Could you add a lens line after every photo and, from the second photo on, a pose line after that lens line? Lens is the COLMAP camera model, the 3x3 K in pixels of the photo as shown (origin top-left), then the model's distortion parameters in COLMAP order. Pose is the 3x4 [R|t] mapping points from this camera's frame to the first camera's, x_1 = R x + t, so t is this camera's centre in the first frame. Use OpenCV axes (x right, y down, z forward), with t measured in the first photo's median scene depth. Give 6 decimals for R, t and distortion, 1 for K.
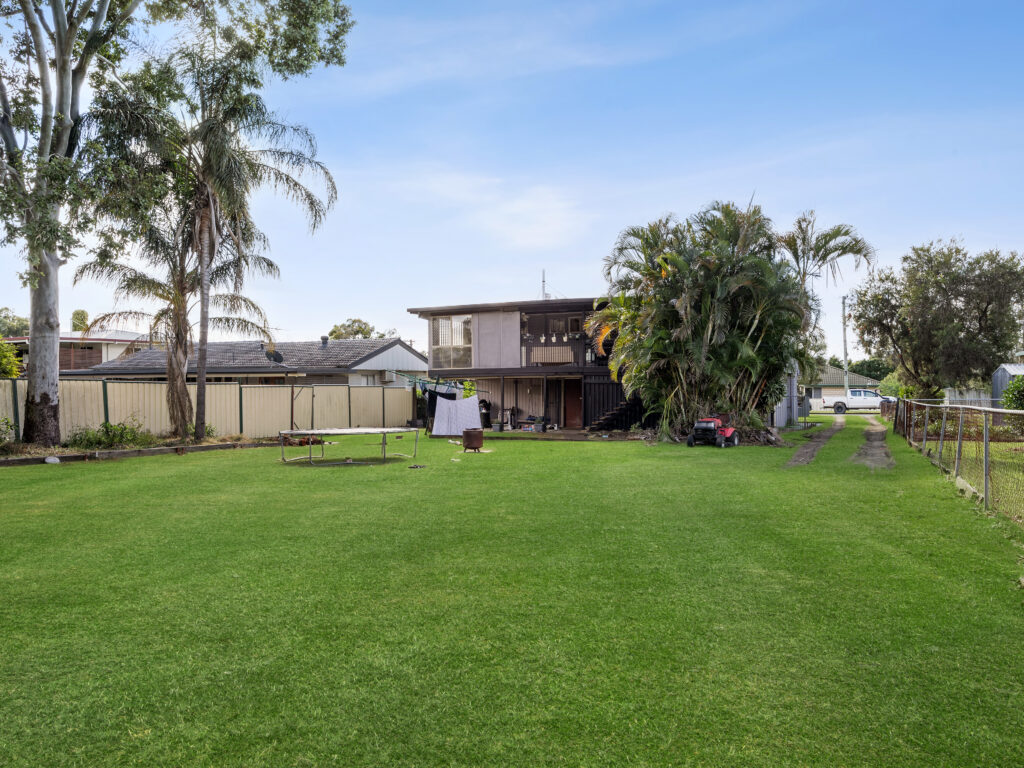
lens RADIAL K [[783.8, 0, 512.7], [0, 783.8, 385.1], [0, 0, 1]] dist [-0.005484, 0.003703]
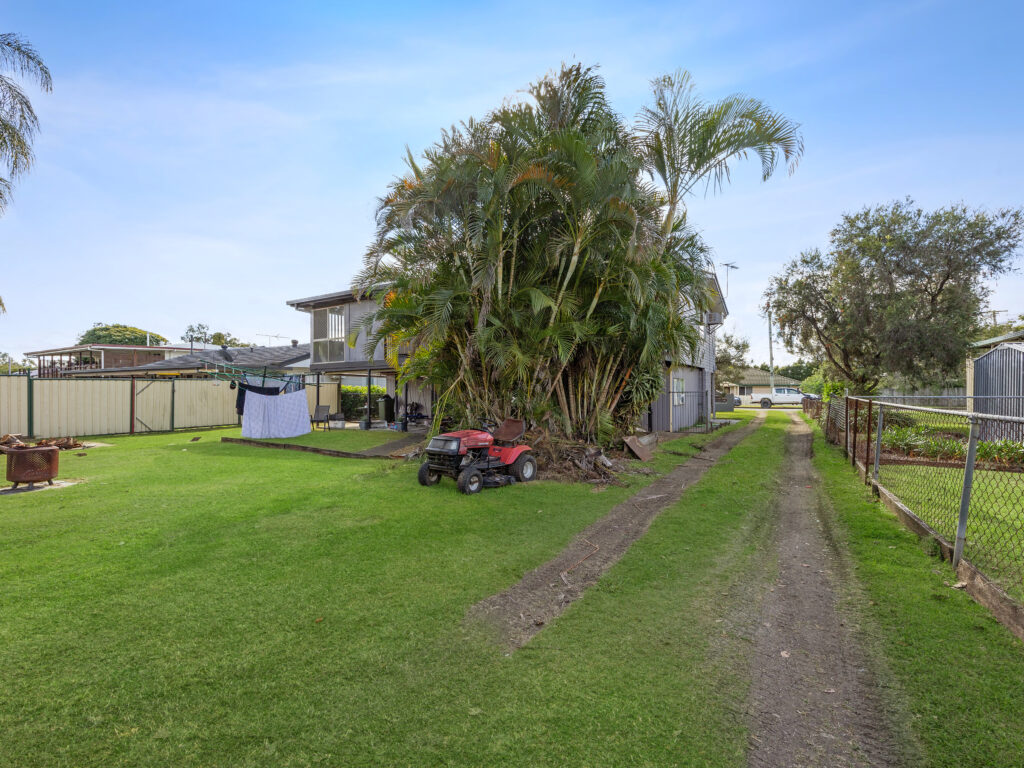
lens RADIAL K [[467.6, 0, 511.0], [0, 467.6, 387.4], [0, 0, 1]] dist [-0.002821, -0.000659]
pose [[0.993194, 0.001738, -0.116457, 0.246085], [-0.001578, 0.999998, 0.001470, 0.009821], [0.116459, -0.001276, 0.993195, 0.531926]]
